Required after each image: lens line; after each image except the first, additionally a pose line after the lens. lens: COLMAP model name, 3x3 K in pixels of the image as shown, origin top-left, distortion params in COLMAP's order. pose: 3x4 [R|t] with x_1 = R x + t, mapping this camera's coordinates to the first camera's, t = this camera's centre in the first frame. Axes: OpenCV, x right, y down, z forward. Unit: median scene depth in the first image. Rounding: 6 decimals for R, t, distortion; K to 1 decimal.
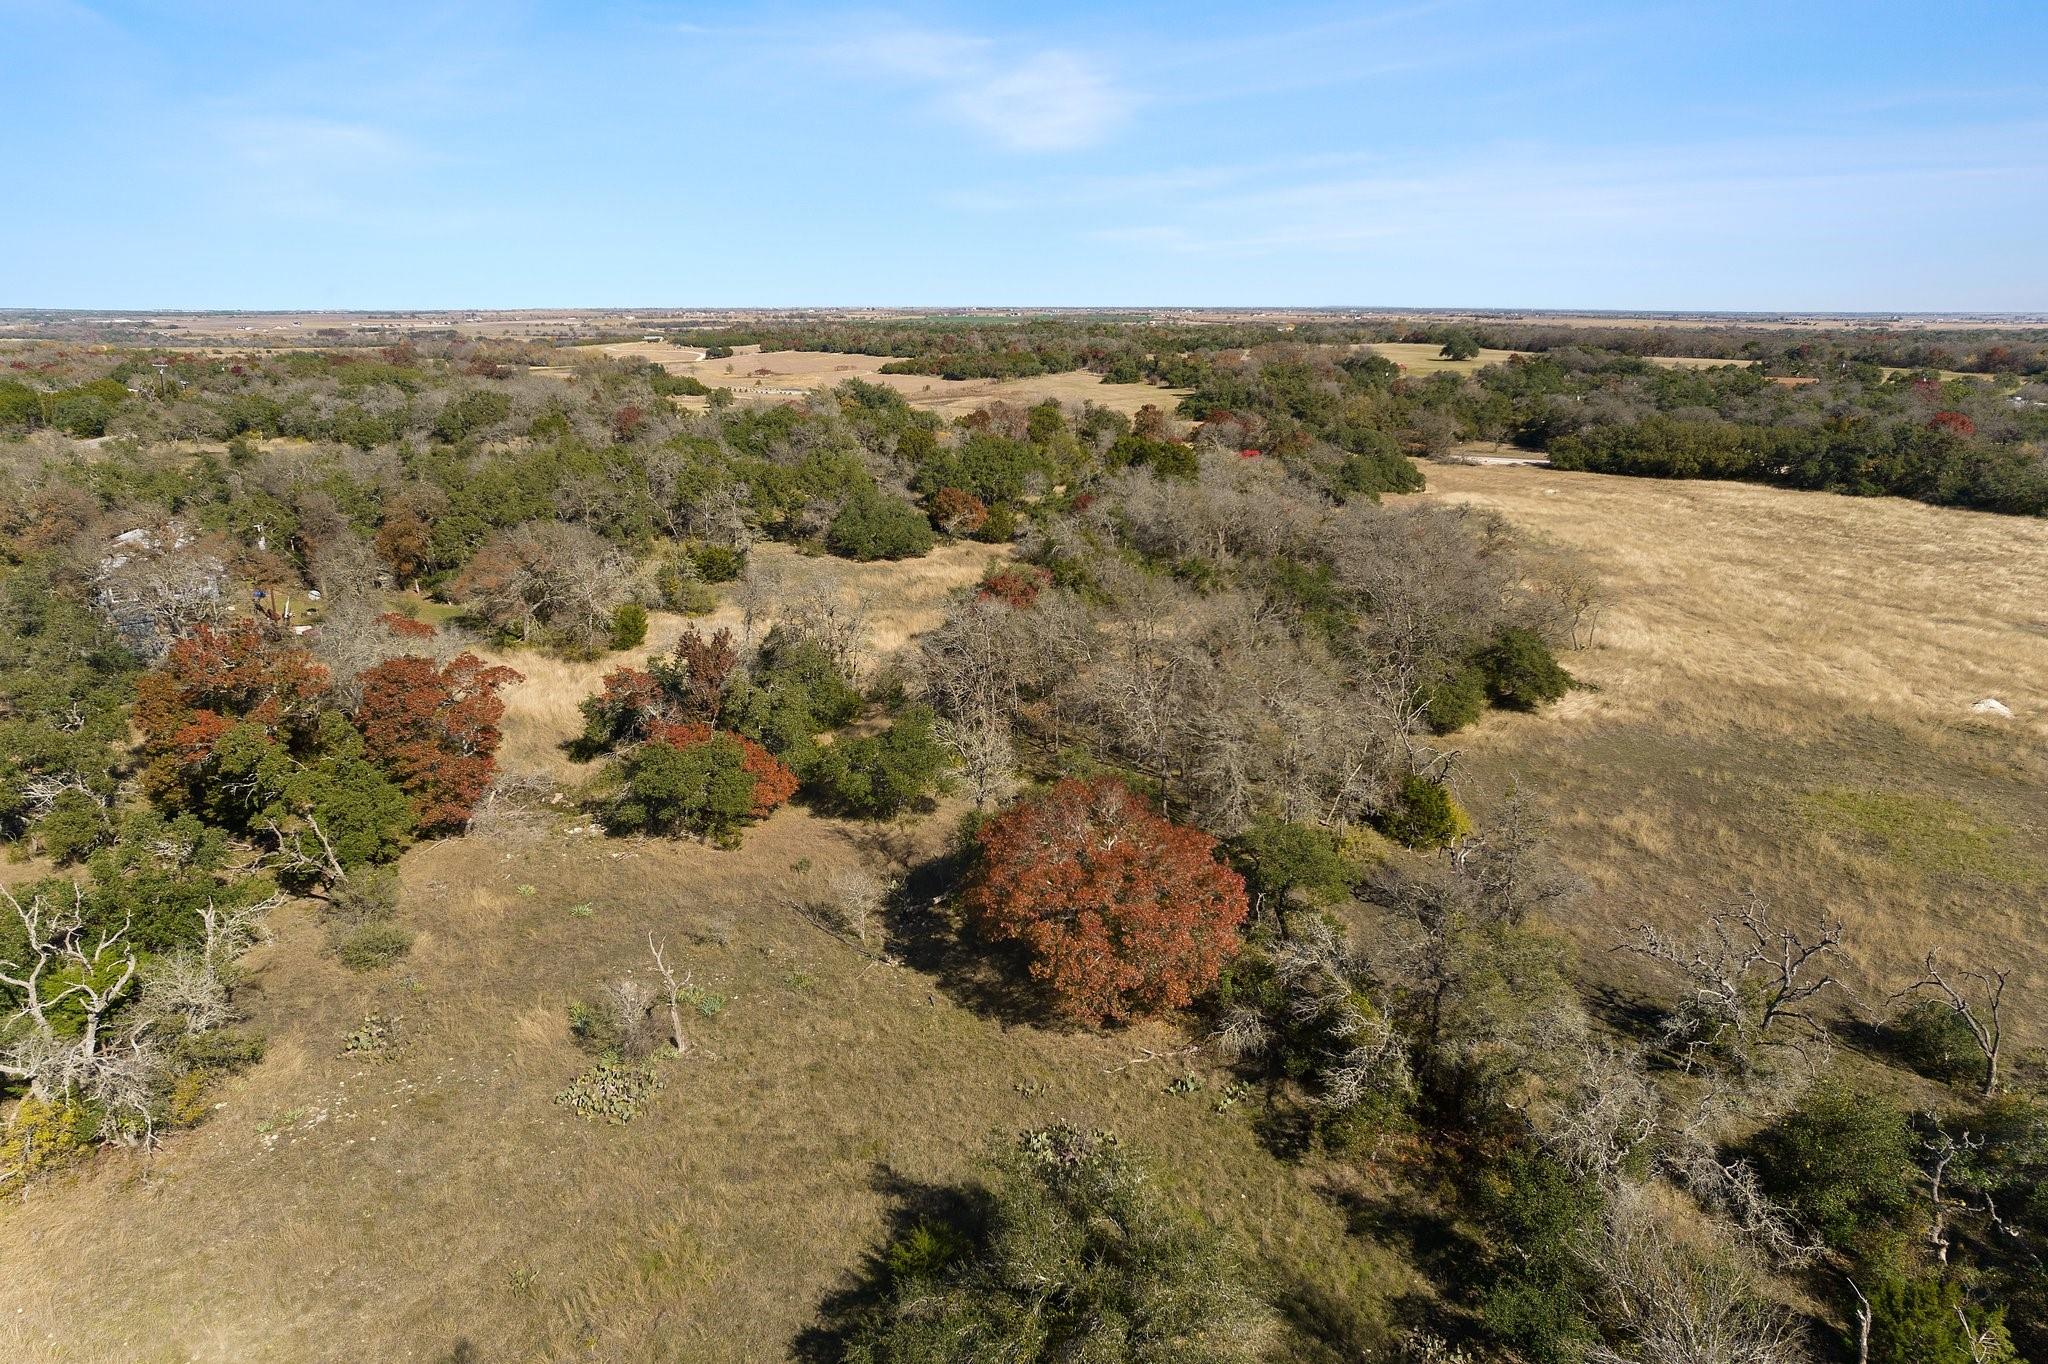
lens RADIAL K [[1310.7, 0, 1024.0], [0, 1310.7, 682.0], [0, 0, 1]] dist [-0.081102, 0.069254]
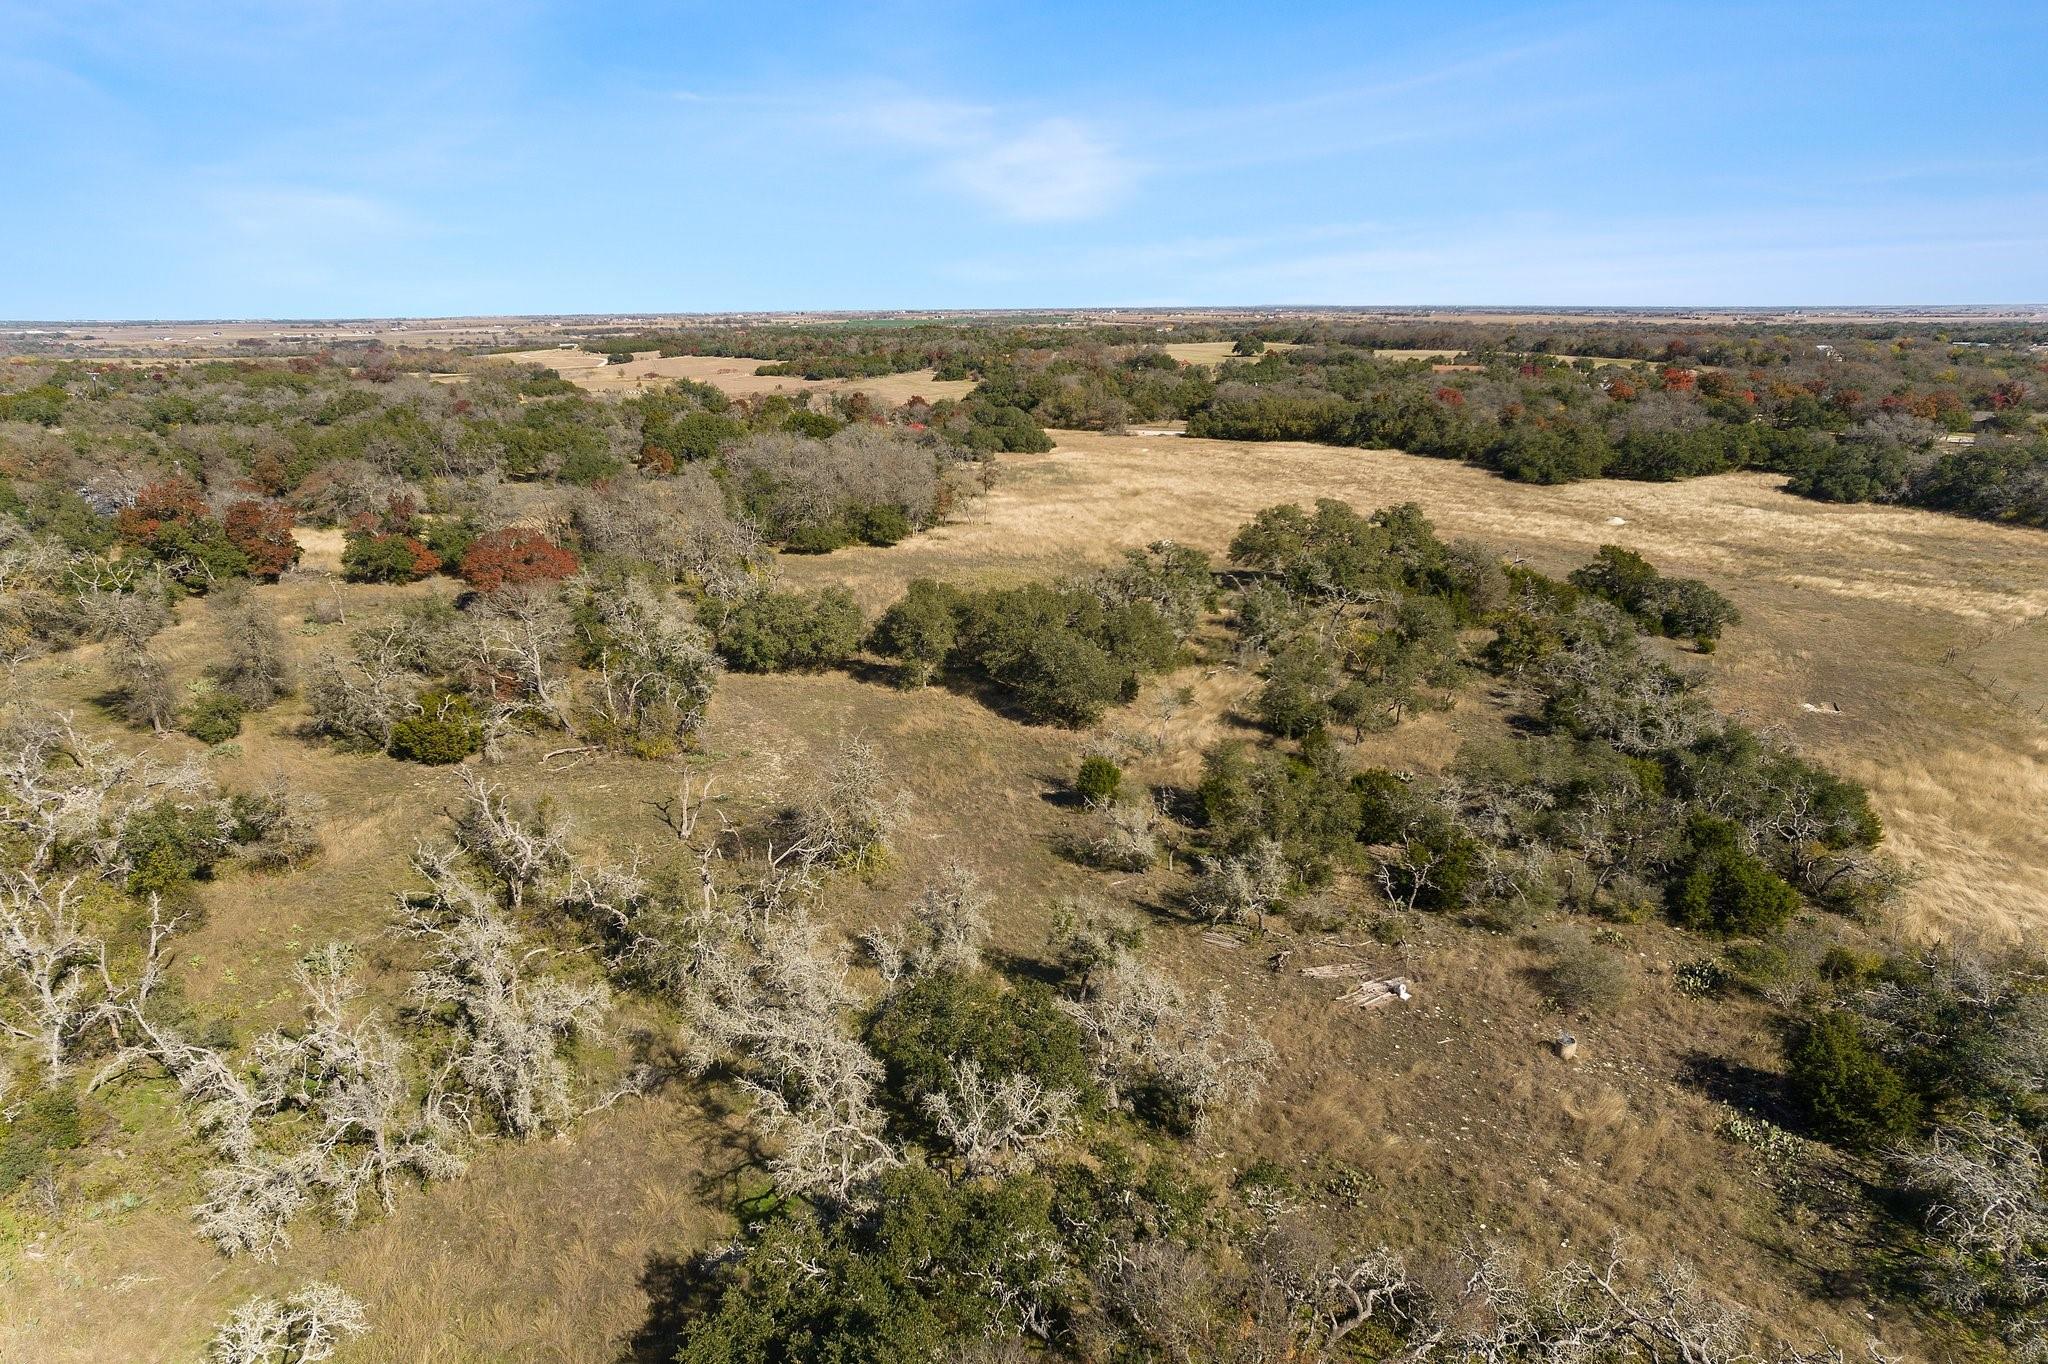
lens RADIAL K [[1307.6, 0, 1024.0], [0, 1307.6, 682.0], [0, 0, 1]] dist [-0.073491, 0.063157]
pose [[0.998905, -0.021287, 0.041666, 0.081390], [0.021330, 0.999772, -0.000580, 0.035146], [-0.041644, 0.001468, 0.999131, -0.134766]]
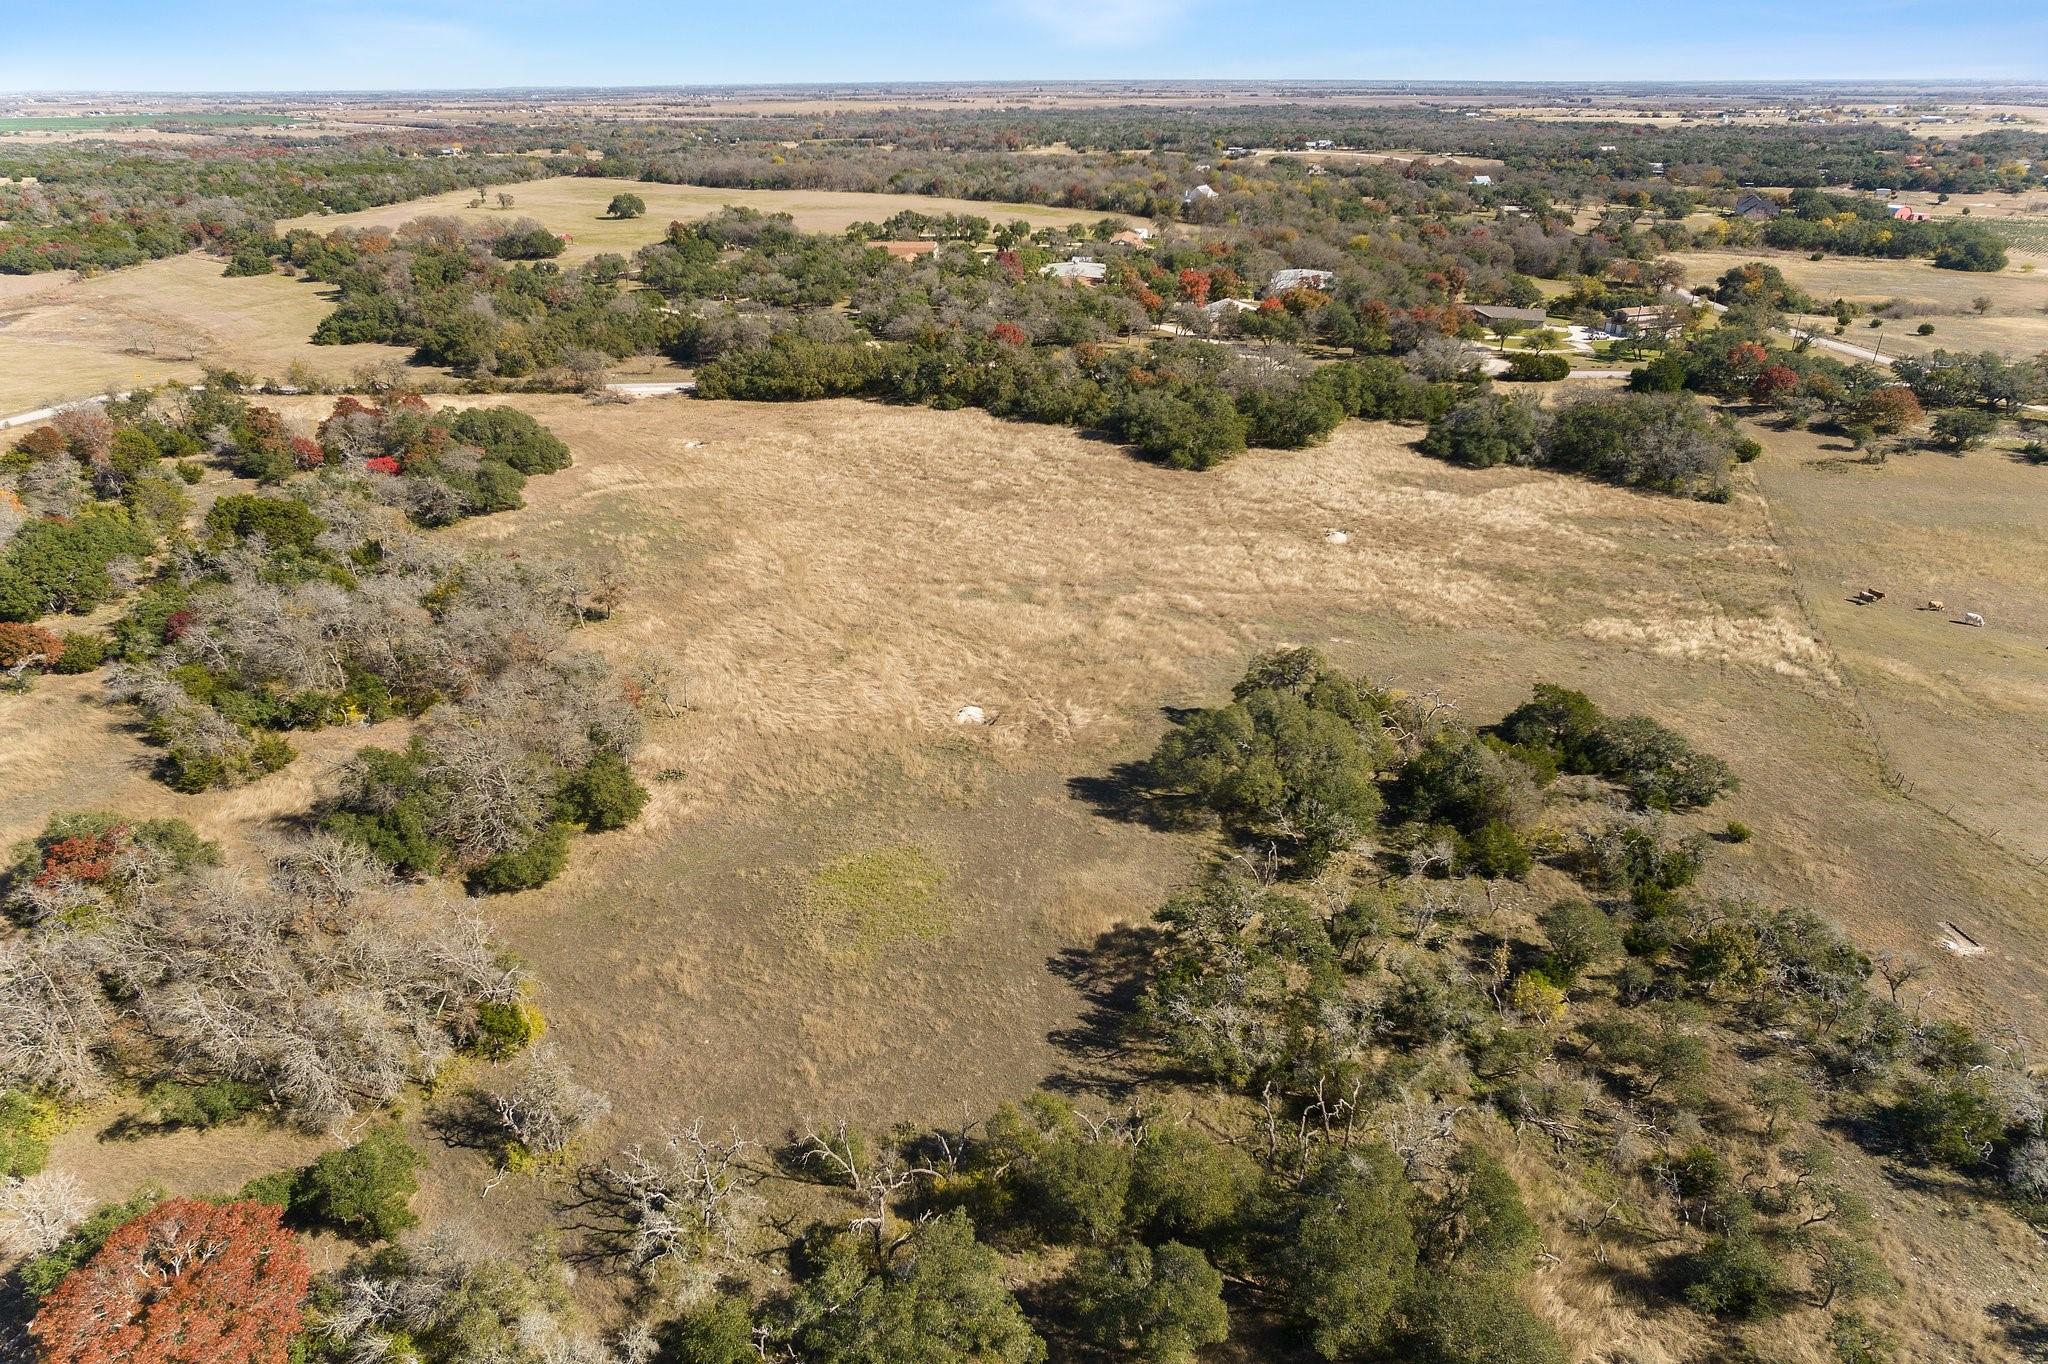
lens RADIAL K [[1316.9, 0, 1024.0], [0, 1316.9, 682.0], [0, 0, 1]] dist [-0.064219, 0.073592]
pose [[0.842752, -0.234019, 0.484773, 0.024234], [0.159020, 0.968598, 0.191131, -0.045102], [-0.514278, -0.083987, 0.853501, -0.034262]]
